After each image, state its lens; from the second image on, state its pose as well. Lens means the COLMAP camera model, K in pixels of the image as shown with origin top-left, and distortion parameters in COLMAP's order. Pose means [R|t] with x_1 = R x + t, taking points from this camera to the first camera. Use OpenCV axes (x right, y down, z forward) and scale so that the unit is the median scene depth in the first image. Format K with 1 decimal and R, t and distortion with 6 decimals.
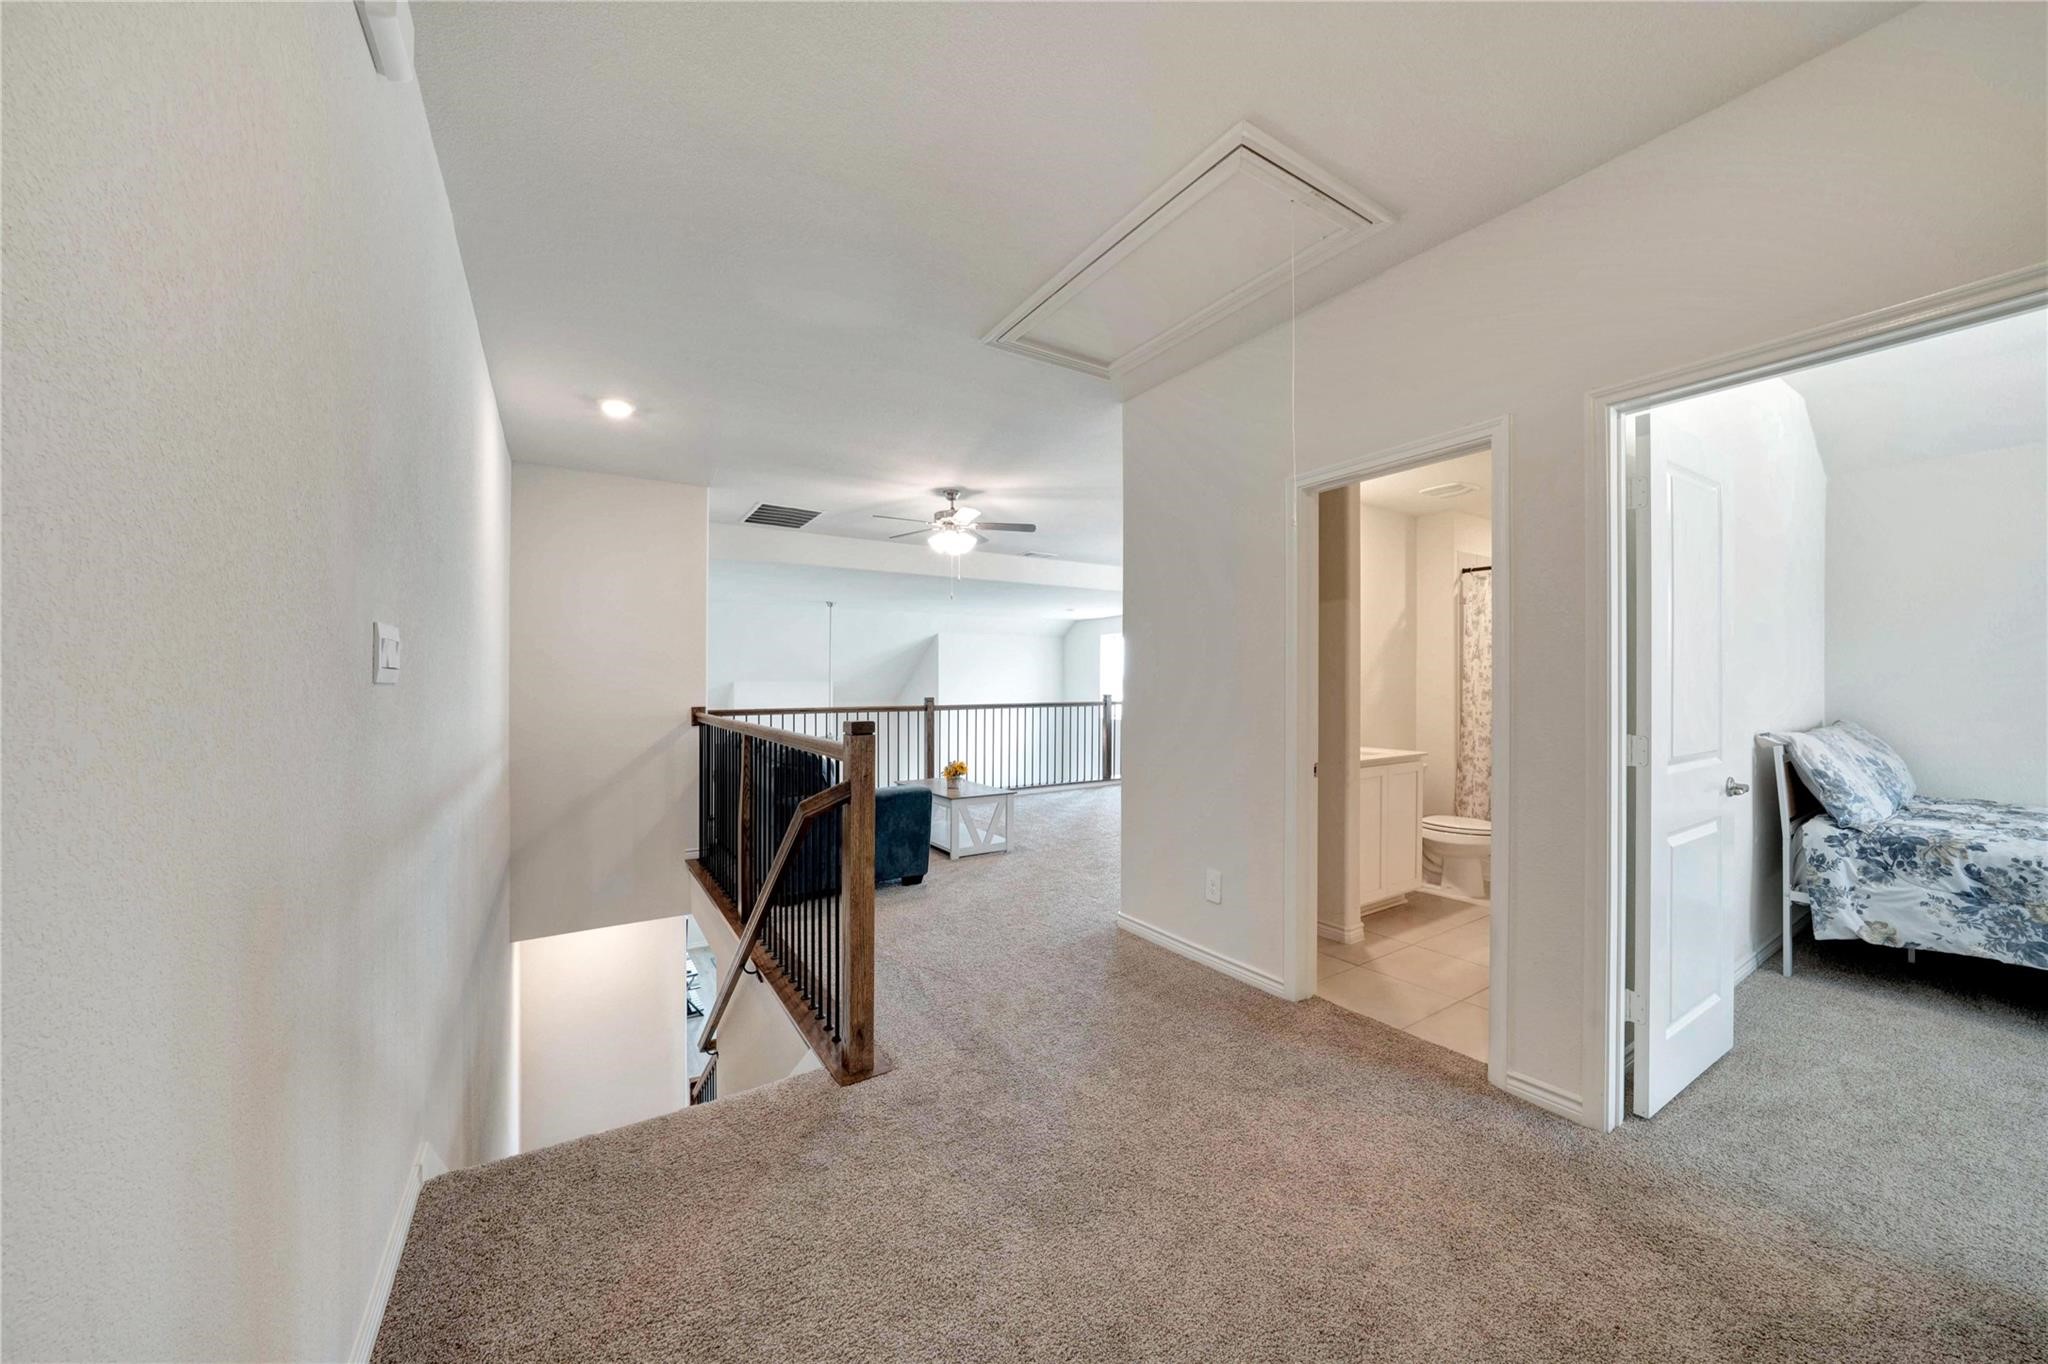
lens RADIAL K [[721.8, 0, 1033.0], [0, 721.8, 678.1], [0, 0, 1]] dist [-0.021841, 0.004252]
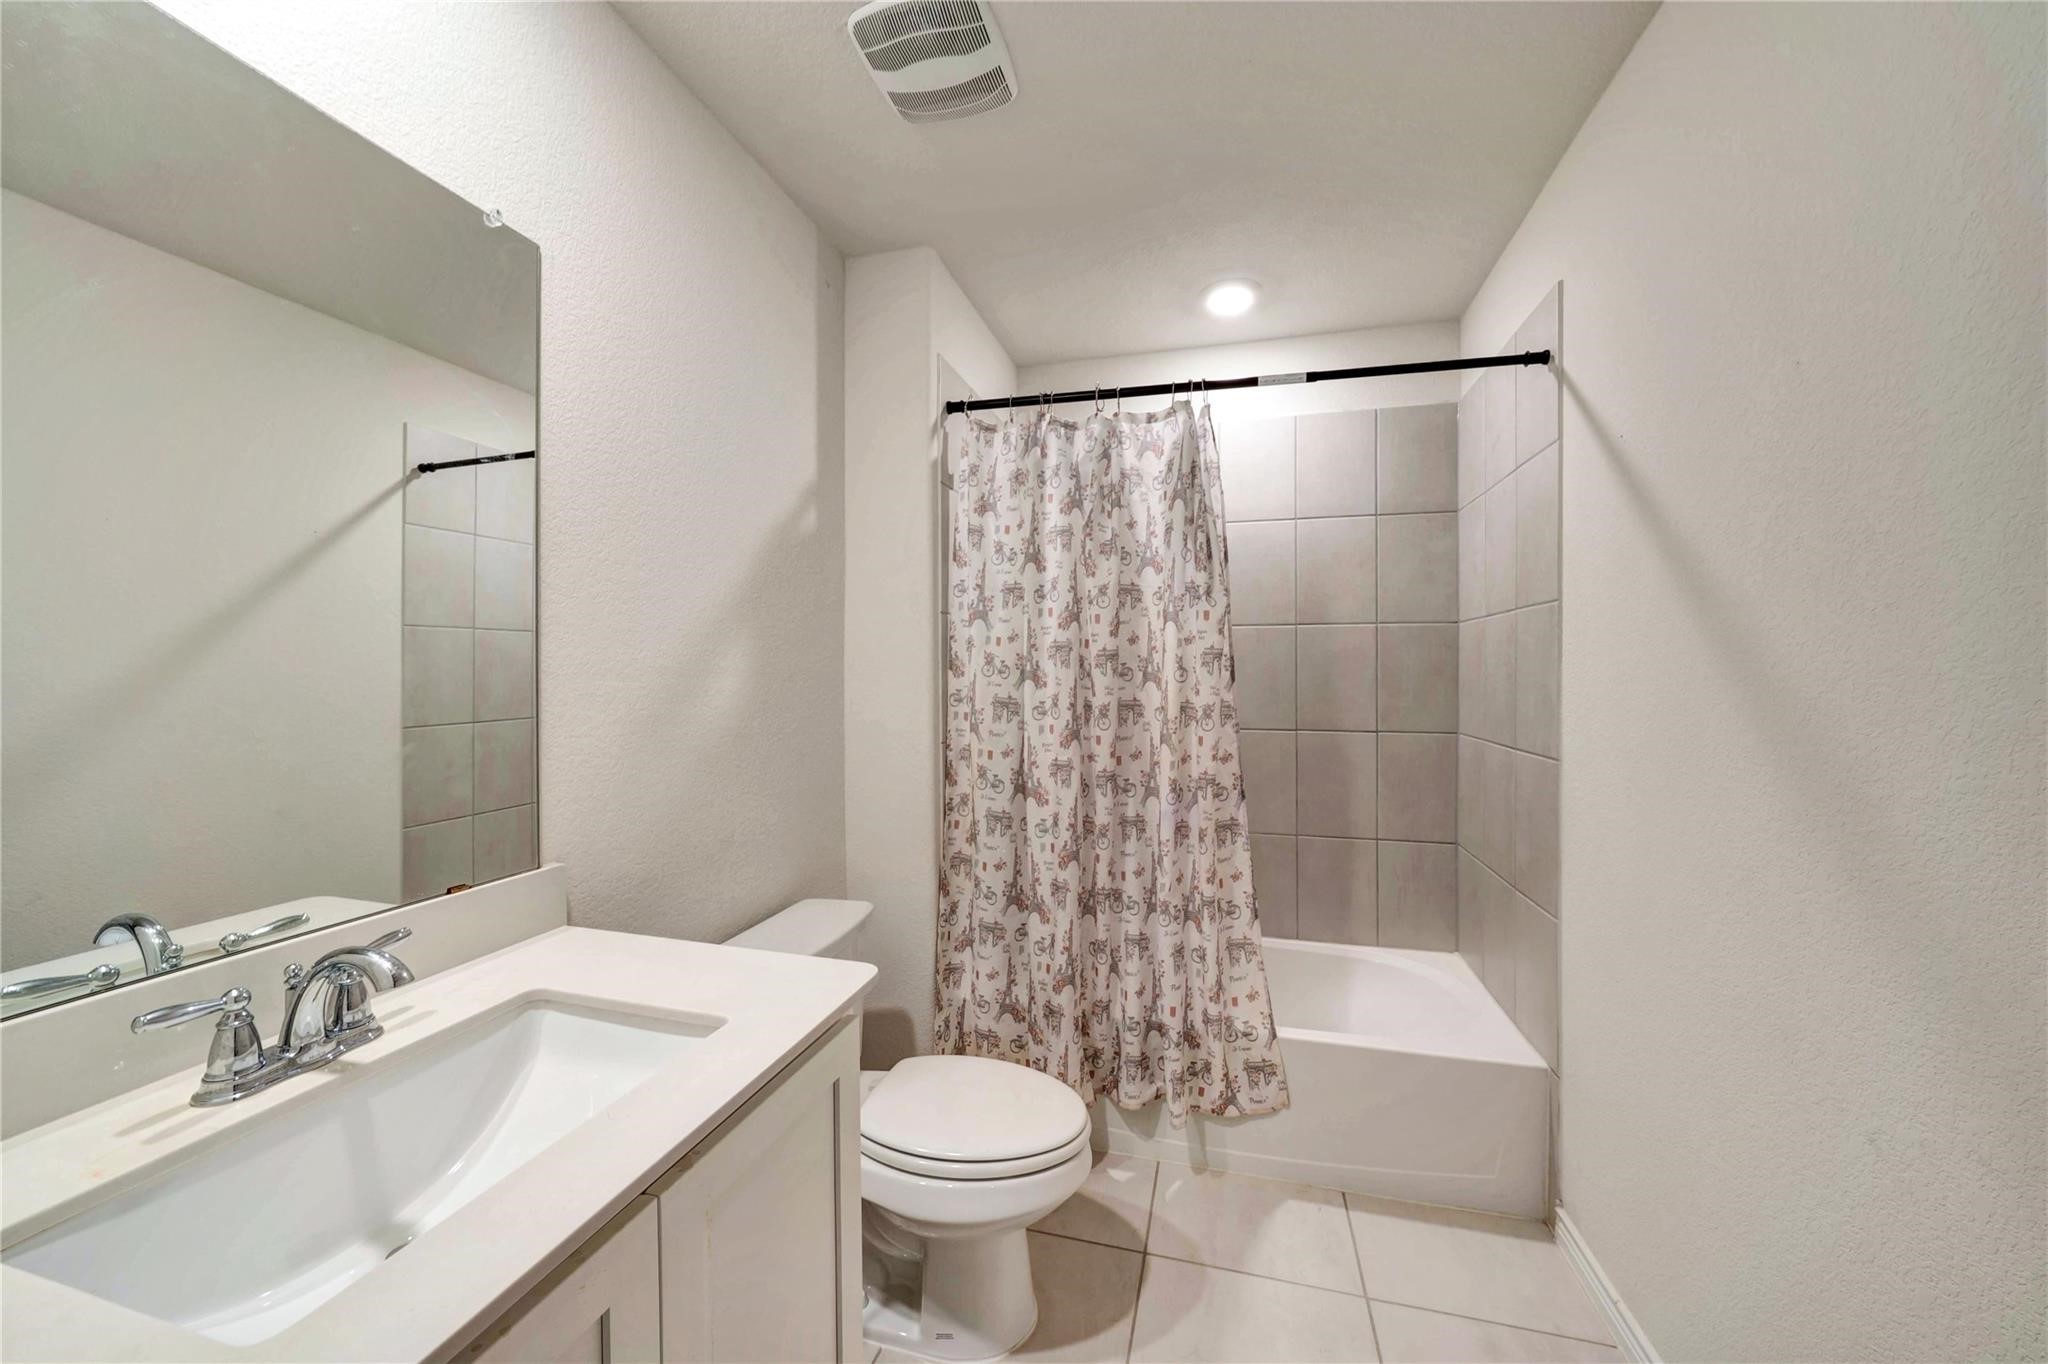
lens RADIAL K [[721.8, 0, 1033.0], [0, 721.8, 678.1], [0, 0, 1]] dist [-0.021841, 0.004252]
pose [[0.748385, -0.009987, 0.663189, 0.493040], [0.003209, 0.999929, 0.011437, 0.002351], [-0.663256, -0.006431, 0.748365, 0.897669]]
